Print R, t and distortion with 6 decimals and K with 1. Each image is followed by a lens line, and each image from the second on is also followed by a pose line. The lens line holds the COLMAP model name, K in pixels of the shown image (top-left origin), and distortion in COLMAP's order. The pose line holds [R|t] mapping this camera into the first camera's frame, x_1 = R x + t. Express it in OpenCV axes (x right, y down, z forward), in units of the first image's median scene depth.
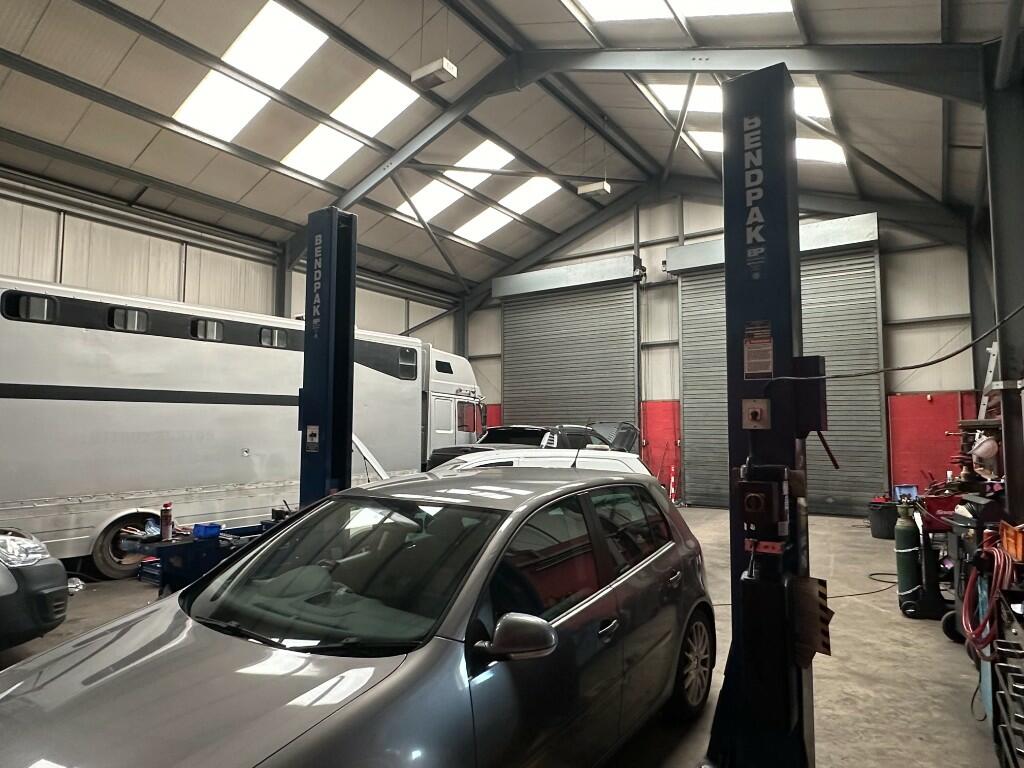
lens RADIAL K [[619.9, 0, 515.1], [0, 619.9, 384.3], [0, 0, 1]] dist [-0.002570, 0.000323]
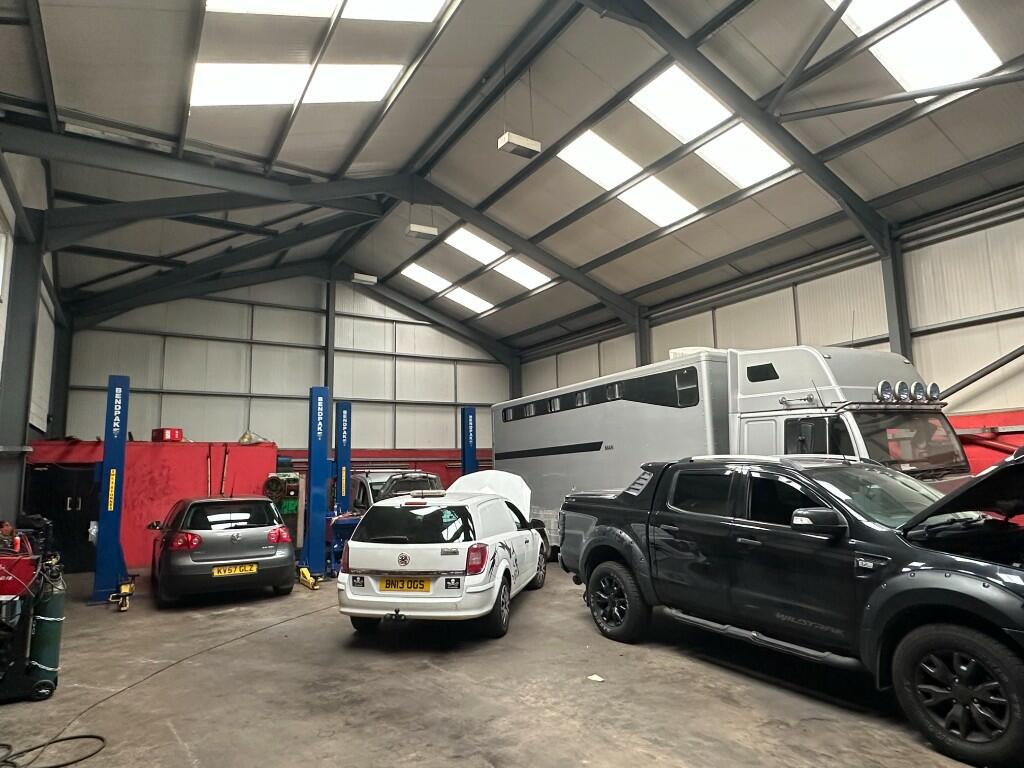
lens RADIAL K [[619.9, 0, 512.0], [0, 619.9, 387.4], [0, 0, 1]] dist [-0.002570, 0.000323]
pose [[-0.407049, -0.120407, -0.905435, 0.484236], [0.090816, 0.981027, -0.171287, 0.063121], [0.908880, -0.151951, -0.388391, 0.801488]]
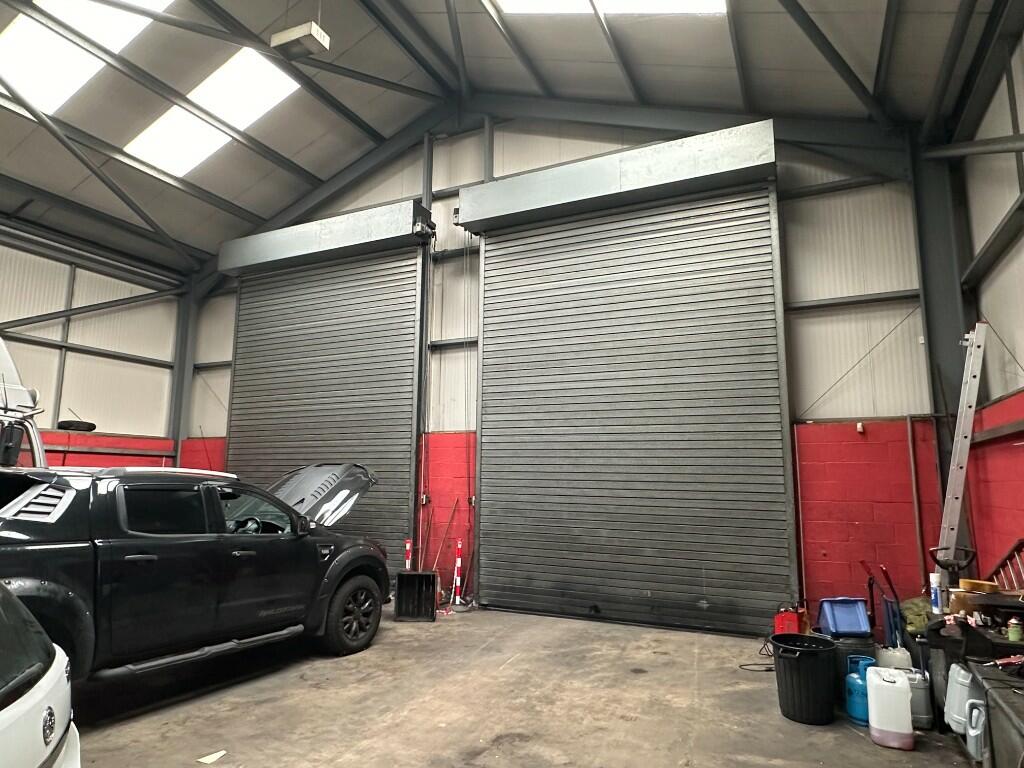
lens RADIAL K [[619.9, 0, 512.0], [0, 619.9, 384.2], [0, 0, 1]] dist [-0.002570, 0.000323]
pose [[0.987936, 0.030961, 0.151736, 0.208572], [-0.019415, 0.996842, -0.076994, 0.026563], [-0.153640, 0.073119, 0.985418, 0.388174]]
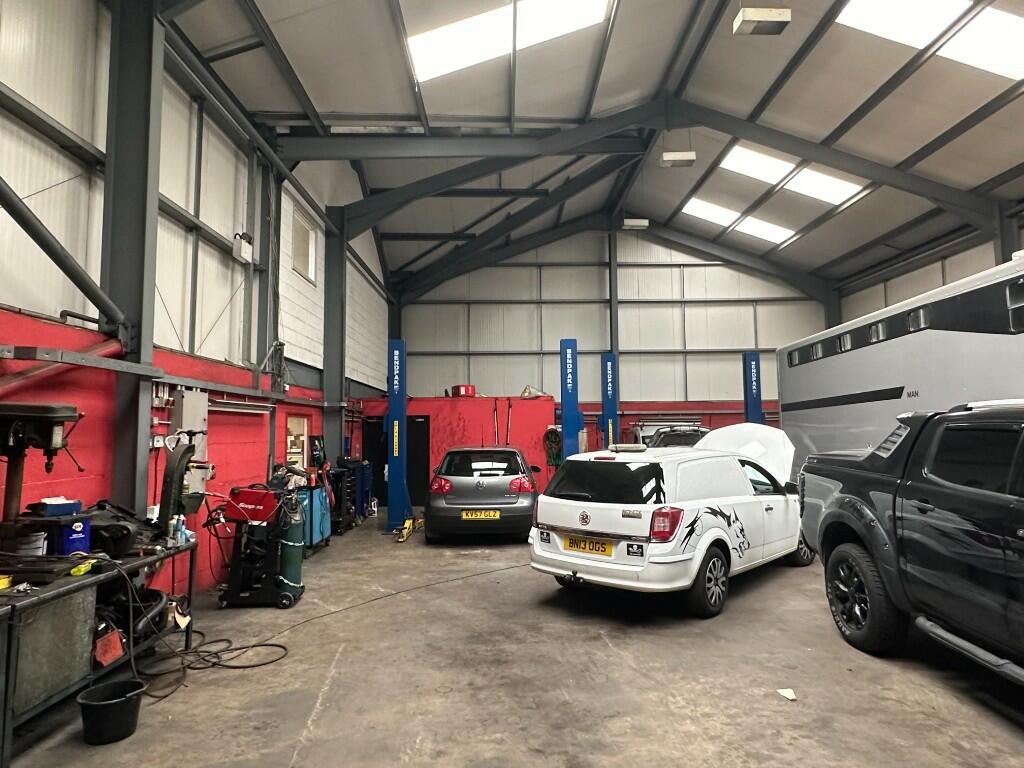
lens RADIAL K [[619.9, 0, 514.5], [0, 619.9, 384.4], [0, 0, 1]] dist [-0.002570, 0.000323]
pose [[-0.816629, -0.039401, -0.575817, 0.381638], [0.052776, 0.988390, -0.142479, 0.069041], [0.574745, -0.146742, -0.805068, 0.850212]]
